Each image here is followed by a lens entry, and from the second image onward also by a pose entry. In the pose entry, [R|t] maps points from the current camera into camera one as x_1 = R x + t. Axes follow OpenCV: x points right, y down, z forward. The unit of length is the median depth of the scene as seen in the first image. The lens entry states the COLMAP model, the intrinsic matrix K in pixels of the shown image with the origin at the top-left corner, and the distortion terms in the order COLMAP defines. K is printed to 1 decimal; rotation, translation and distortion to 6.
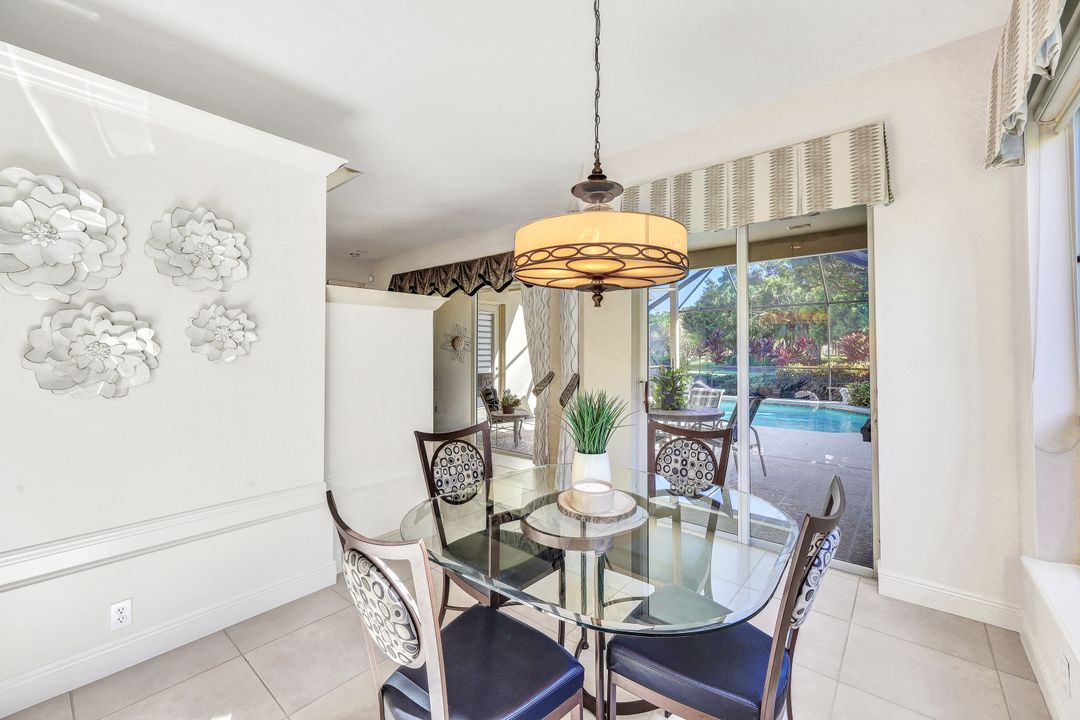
lens RADIAL K [[435.5, 0, 538.9], [0, 435.5, 351.4], [0, 0, 1]] dist [0.000482, 0.000199]
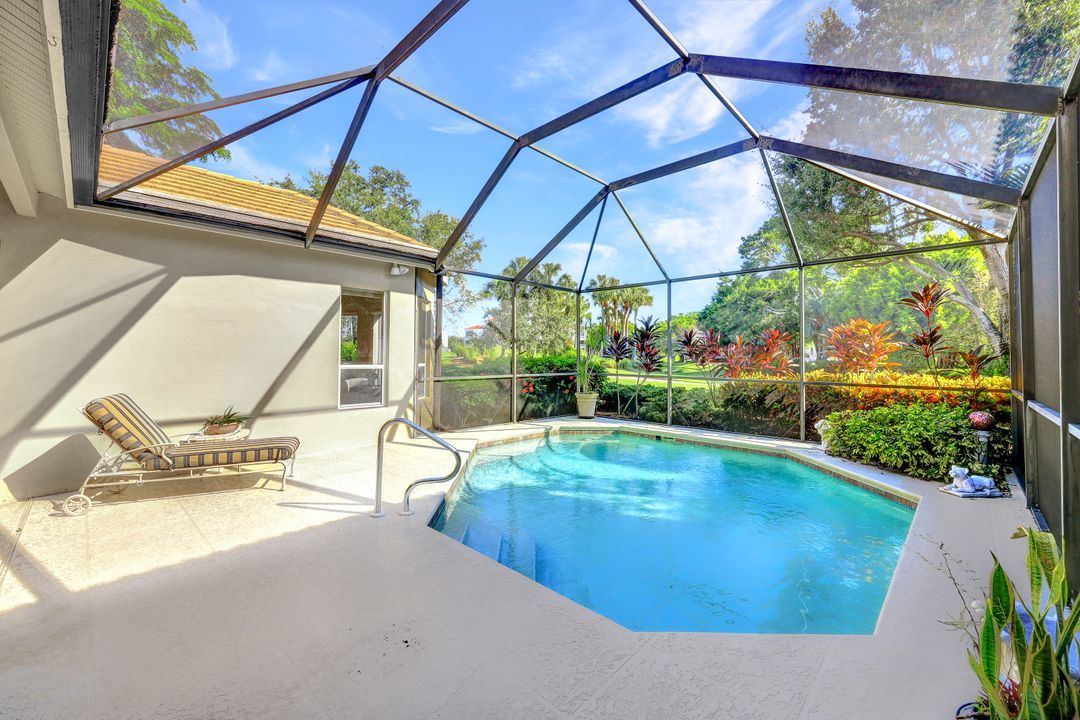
lens RADIAL K [[435.2, 0, 544.0], [0, 435.2, 355.8], [0, 0, 1]] dist [-0.001693, -0.000264]
pose [[0.997938, 0.005326, -0.063963, 0.505413], [-0.005234, 0.999985, 0.001610, 0.008536], [0.063971, -0.001272, 0.997951, 0.575893]]
